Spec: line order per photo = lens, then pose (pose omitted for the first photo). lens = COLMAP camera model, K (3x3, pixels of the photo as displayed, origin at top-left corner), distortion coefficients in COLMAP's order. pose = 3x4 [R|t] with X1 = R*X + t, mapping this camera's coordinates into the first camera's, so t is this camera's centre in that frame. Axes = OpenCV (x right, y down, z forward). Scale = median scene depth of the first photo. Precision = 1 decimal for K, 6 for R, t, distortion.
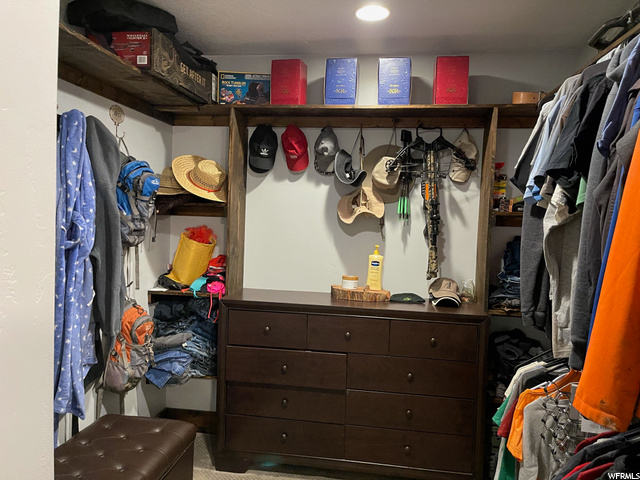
lens RADIAL K [[480.2, 0, 318.6], [0, 480.2, 236.9], [0, 0, 1]] dist [0.068022, -0.087081]
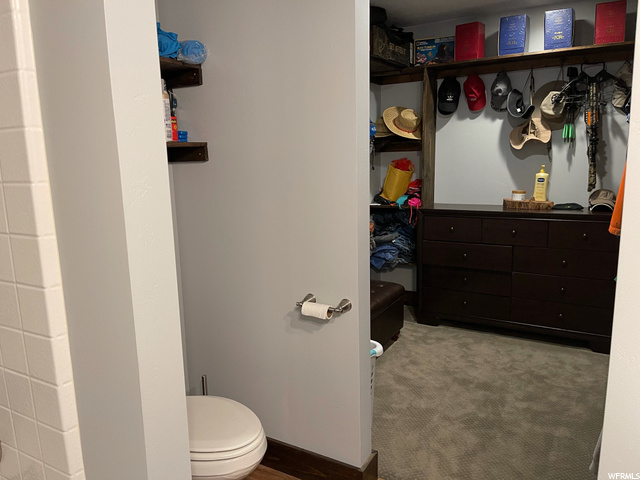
lens RADIAL K [[480.2, 0, 318.3], [0, 480.2, 242.2], [0, 0, 1]] dist [0.068022, -0.087081]
pose [[0.925129, 0.010126, -0.379518, 0.062189], [0.040404, 0.991341, 0.124941, 0.034570], [0.377497, -0.130920, 0.916709, -0.409742]]
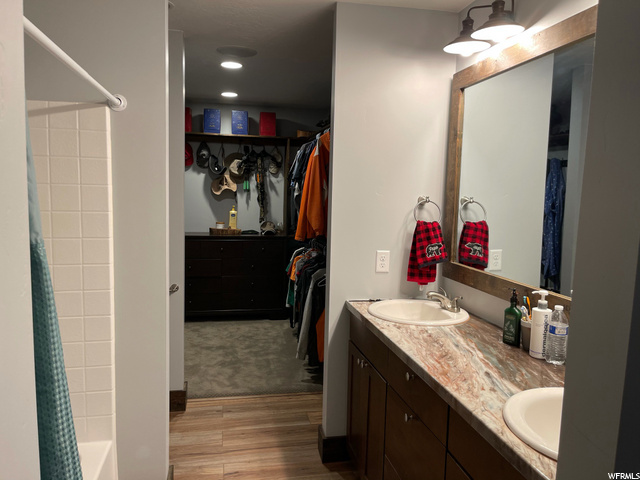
lens RADIAL K [[480.2, 0, 325.4], [0, 480.2, 238.6], [0, 0, 1]] dist [0.068022, -0.087081]
pose [[0.935899, -0.043860, 0.349527, -0.216042], [0.021634, 0.997502, 0.067244, 0.026620], [-0.351604, -0.055372, 0.934510, -0.947891]]
